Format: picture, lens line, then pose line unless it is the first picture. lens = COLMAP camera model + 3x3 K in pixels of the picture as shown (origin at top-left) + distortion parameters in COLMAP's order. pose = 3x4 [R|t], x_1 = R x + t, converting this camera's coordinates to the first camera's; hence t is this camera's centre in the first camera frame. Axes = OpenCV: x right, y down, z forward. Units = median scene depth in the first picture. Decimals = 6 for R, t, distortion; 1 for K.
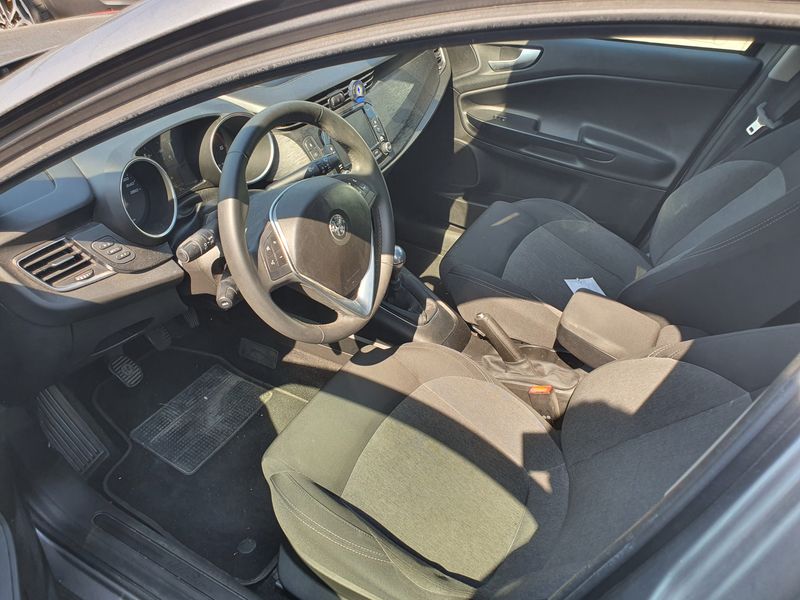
lens RADIAL K [[614.6, 0, 400.0], [0, 614.6, 300.0], [0, 0, 1]] dist [0.048685, -0.048373]
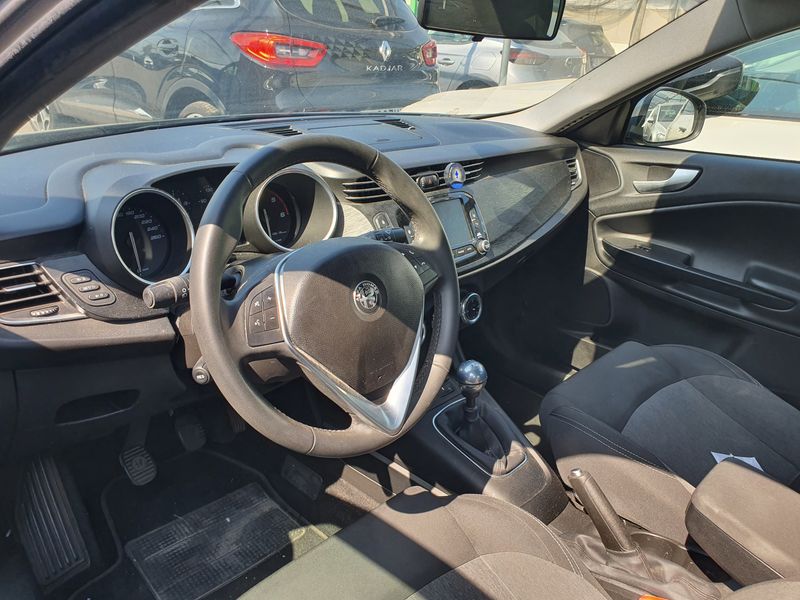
lens RADIAL K [[630.4, 0, 400.0], [0, 630.4, 300.0], [0, 0, 1]] dist [0.039794, -0.056356]
pose [[0.964115, 0.119065, -0.237289, 0.080183], [-0.173798, 0.958712, -0.225091, 0.032287], [0.200692, 0.258253, 0.945002, 0.201677]]
